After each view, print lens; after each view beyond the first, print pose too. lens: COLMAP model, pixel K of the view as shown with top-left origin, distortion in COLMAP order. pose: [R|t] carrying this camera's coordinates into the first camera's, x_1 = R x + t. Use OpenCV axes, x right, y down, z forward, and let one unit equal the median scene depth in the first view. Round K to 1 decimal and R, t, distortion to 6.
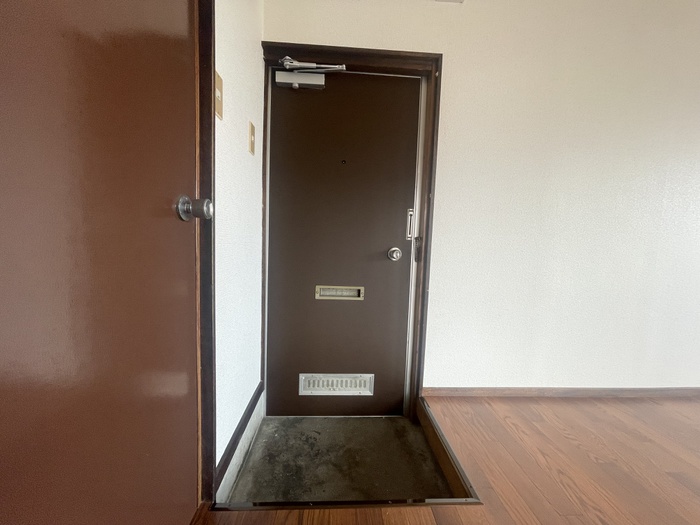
lens RADIAL K [[283.1, 0, 350.9], [0, 283.1, 261.0], [0, 0, 1]] dist [-0.006659, 0.000284]
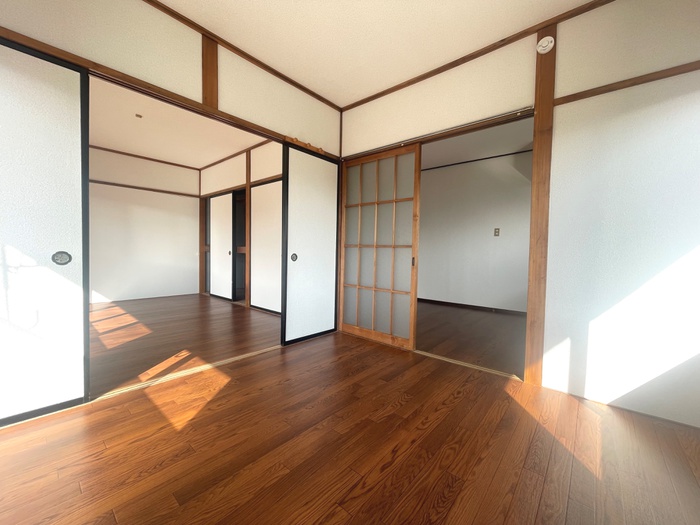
lens RADIAL K [[283.1, 0, 350.9], [0, 283.1, 261.0], [0, 0, 1]] dist [-0.006659, 0.000284]
pose [[-0.713610, -0.073923, 0.696632, 0.053963], [0.011788, 0.993009, 0.117449, -0.198474], [-0.700444, 0.092025, -0.707750, 1.942574]]
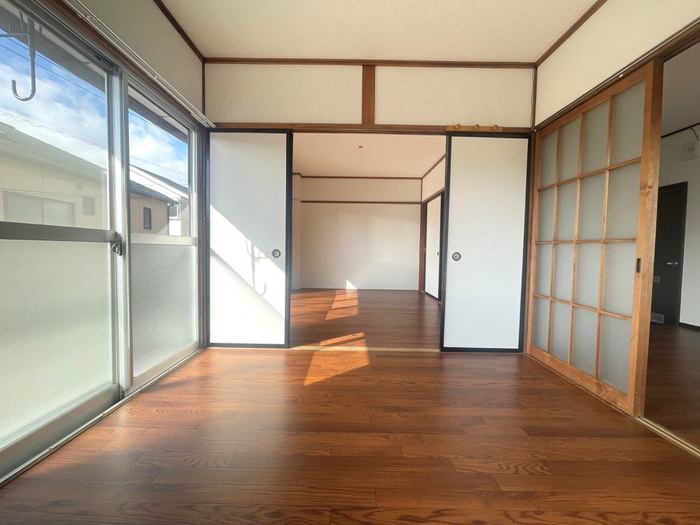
lens RADIAL K [[283.1, 0, 350.9], [0, 283.1, 261.0], [0, 0, 1]] dist [-0.006659, 0.000284]
pose [[0.065625, -0.075844, 0.994958, -0.106528], [0.067267, 0.995175, 0.071424, -0.139570], [-0.995574, 0.062241, 0.070411, 1.347720]]
